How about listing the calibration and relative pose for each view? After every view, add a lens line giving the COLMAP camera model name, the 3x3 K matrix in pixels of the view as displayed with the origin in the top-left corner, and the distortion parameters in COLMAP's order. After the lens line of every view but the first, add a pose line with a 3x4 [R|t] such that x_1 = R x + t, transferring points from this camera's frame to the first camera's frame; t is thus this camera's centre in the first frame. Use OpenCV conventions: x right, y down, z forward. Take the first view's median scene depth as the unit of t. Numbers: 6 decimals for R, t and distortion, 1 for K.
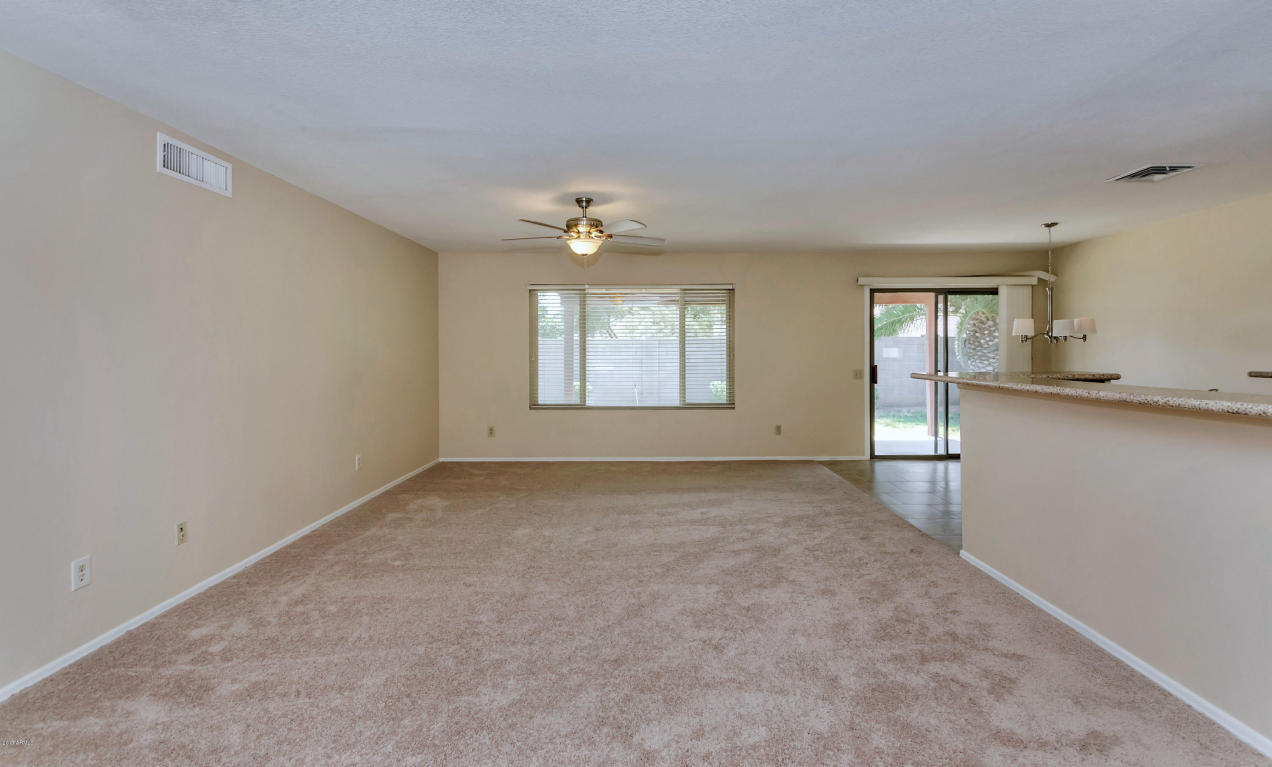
lens RADIAL K [[566.0, 0, 648.5], [0, 566.0, 355.9], [0, 0, 1]] dist [0.000144, -0.000112]
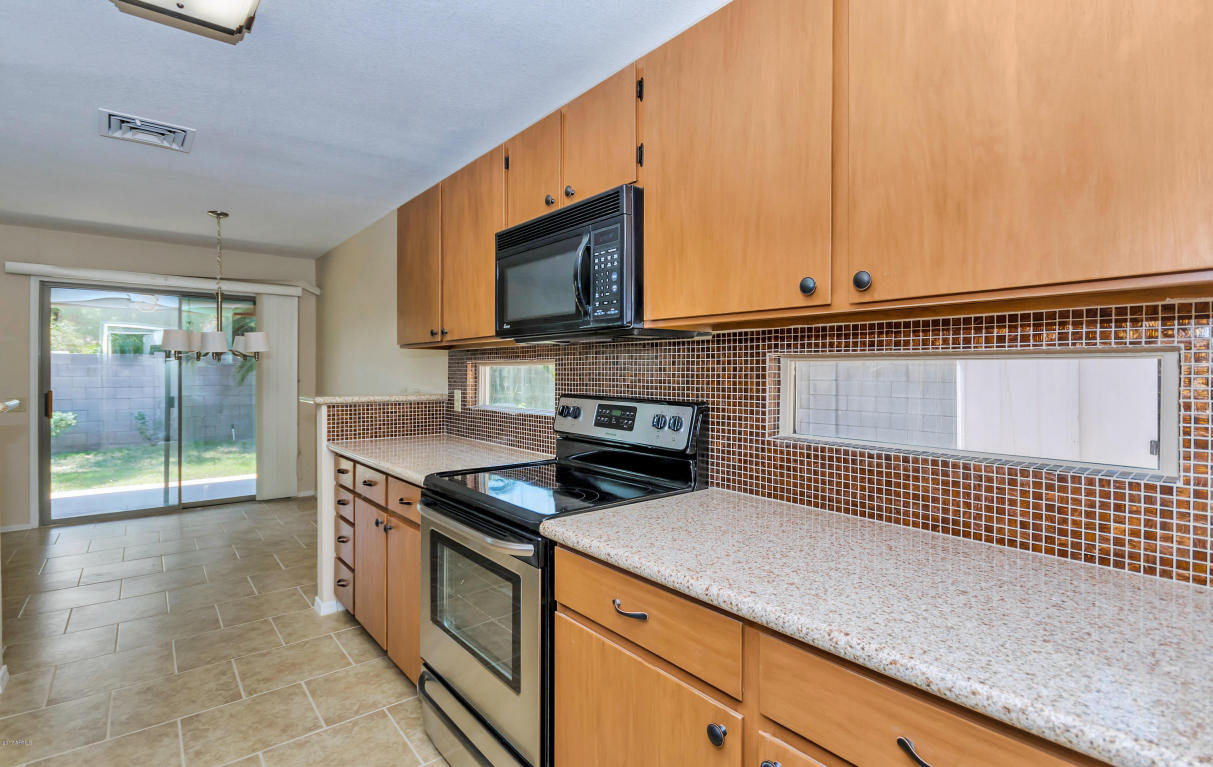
lens RADIAL K [[585.1, 0, 606.1], [0, 585.1, 371.5], [0, 0, 1]] dist [0.003993, -0.000323]
pose [[0.778628, 0.009128, 0.627419, 0.480725], [-0.000506, 0.999903, -0.013919, 0.002581], [-0.627485, 0.010520, 0.778557, 0.003352]]
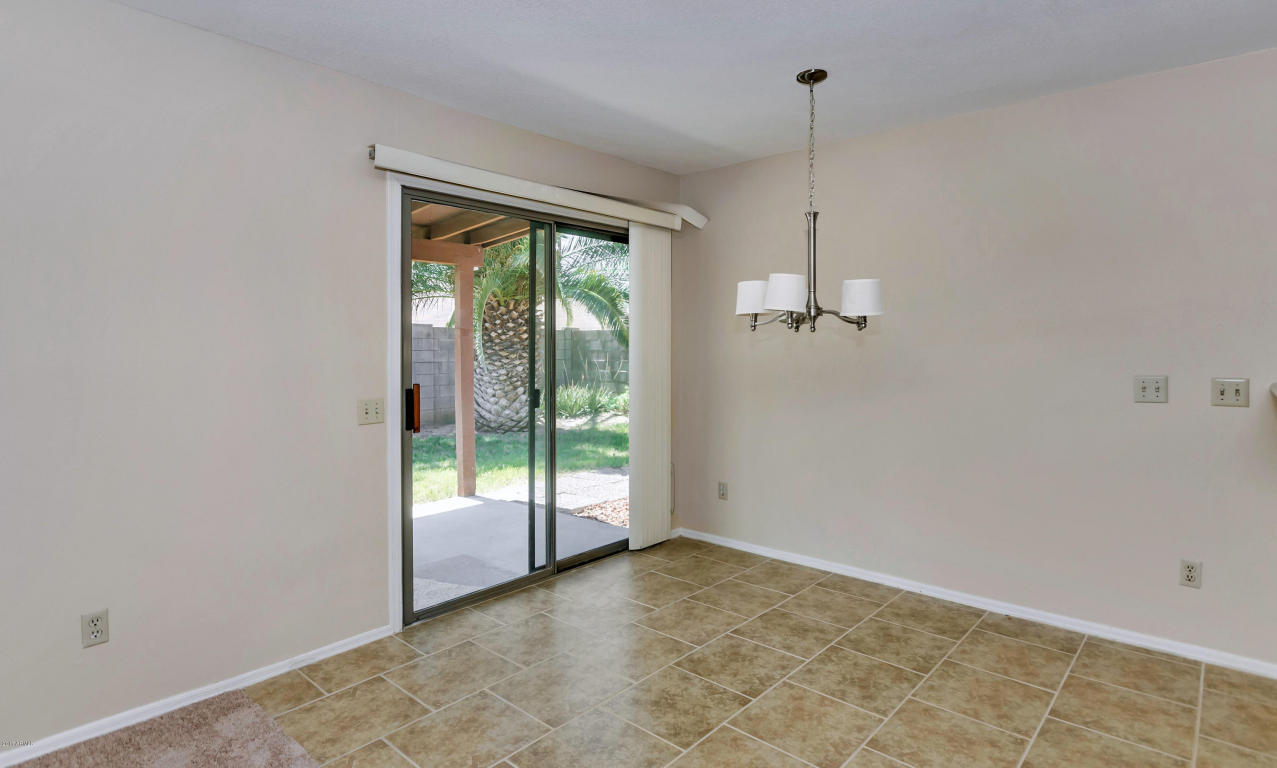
lens RADIAL K [[660.9, 0, 640.9], [0, 660.9, 357.1], [0, 0, 1]] dist [-0.002402, -0.000408]
pose [[0.664480, -0.009630, 0.747244, 0.162990], [0.005618, 0.999953, 0.007891, -0.004691], [-0.747285, -0.001045, 0.664503, 0.579346]]
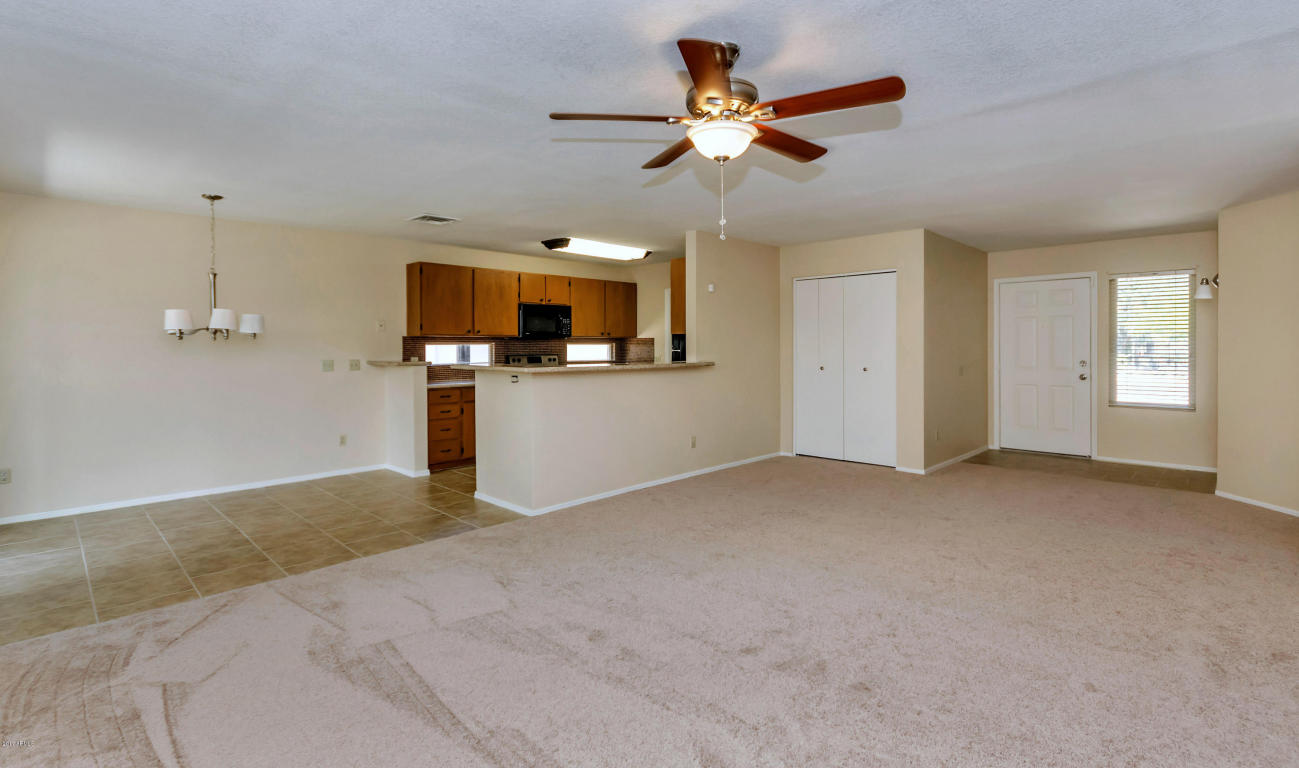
lens RADIAL K [[597.2, 0, 648.7], [0, 597.2, 347.0], [0, 0, 1]] dist [-0.000146, -0.000030]
pose [[-0.711520, 0.003610, 0.702657, -0.283509], [0.012269, 0.999898, 0.007287, -0.007708], [-0.702559, 0.013806, -0.711491, 0.919964]]
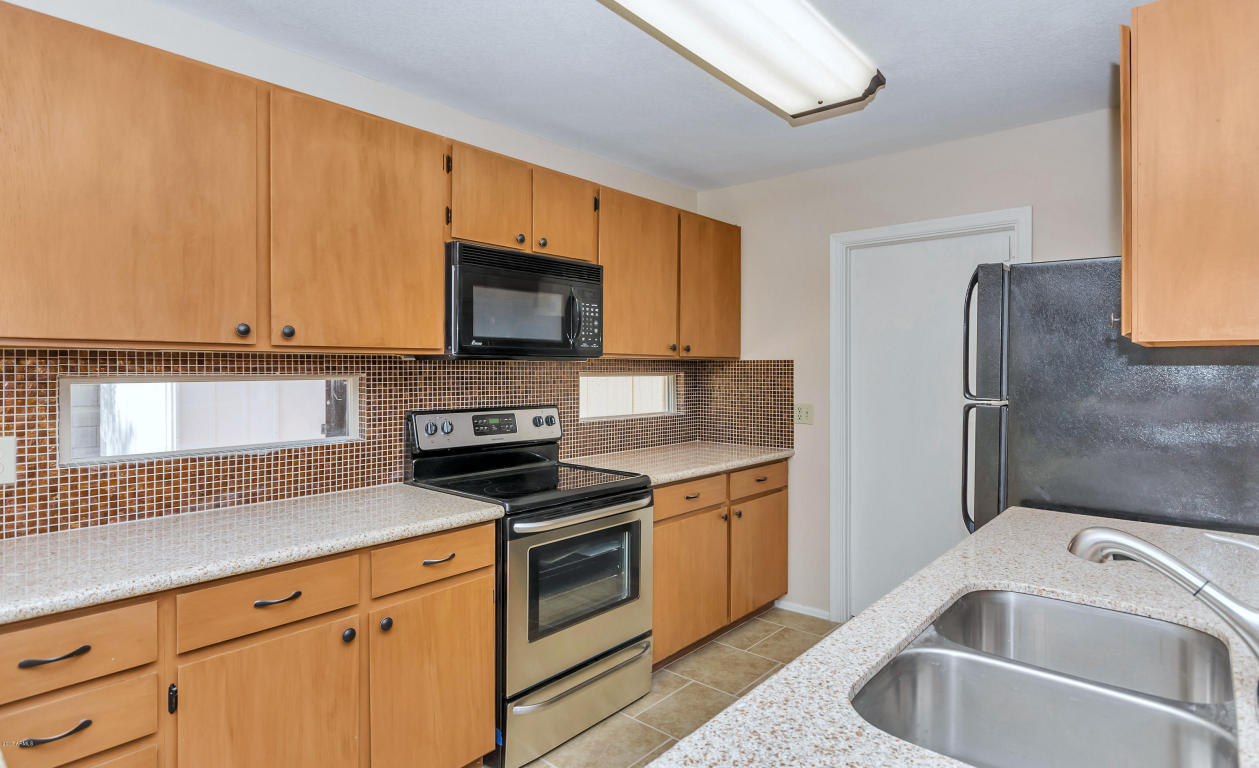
lens RADIAL K [[648.9, 0, 635.1], [0, 648.9, 366.0], [0, 0, 1]] dist [-0.002831, -0.000297]
pose [[-0.753909, 0.006816, 0.656944, 0.340892], [0.010066, 0.999949, 0.001177, -0.014372], [-0.656902, 0.007500, -0.753939, 0.510043]]
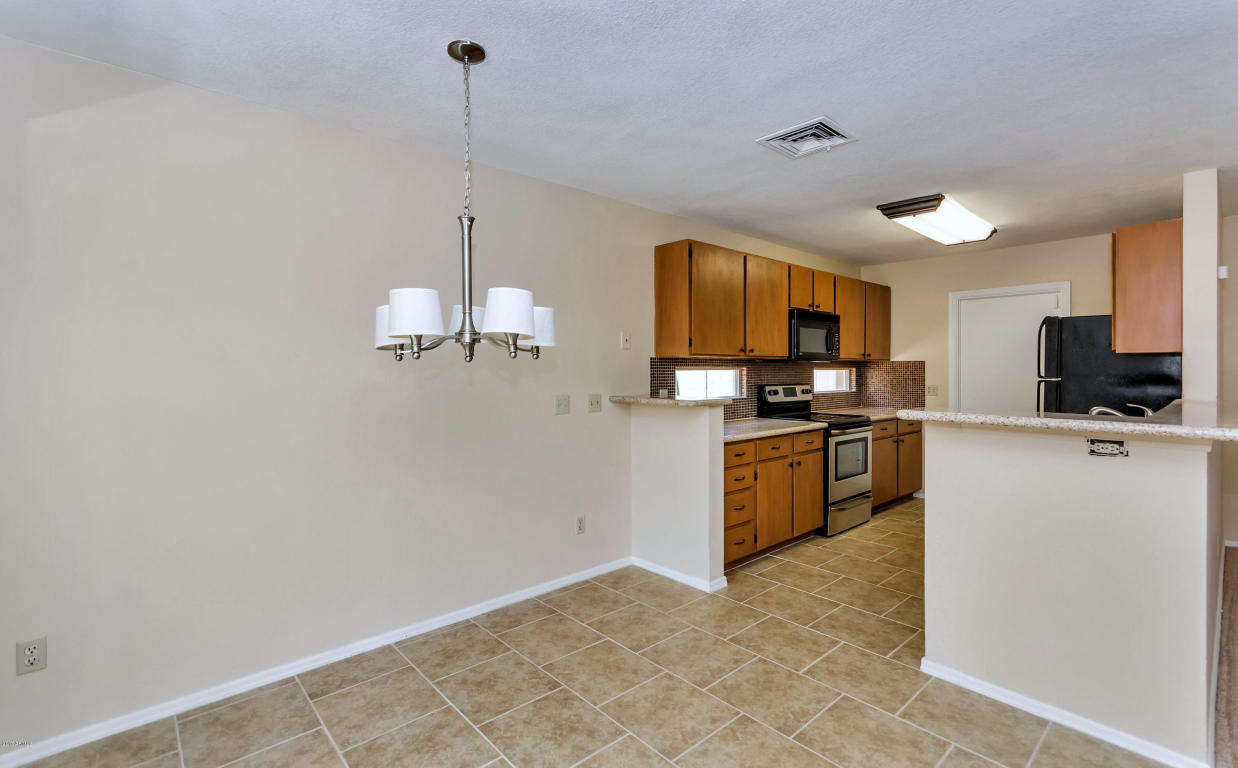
lens RADIAL K [[550.5, 0, 629.9], [0, 550.5, 373.2], [0, 0, 1]] dist [0.003616, 0.000268]
pose [[-0.675872, 0.001584, 0.737017, 0.281989], [0.013156, 0.999864, 0.009916, -0.012759], [-0.736901, 0.016398, -0.675801, 0.916975]]
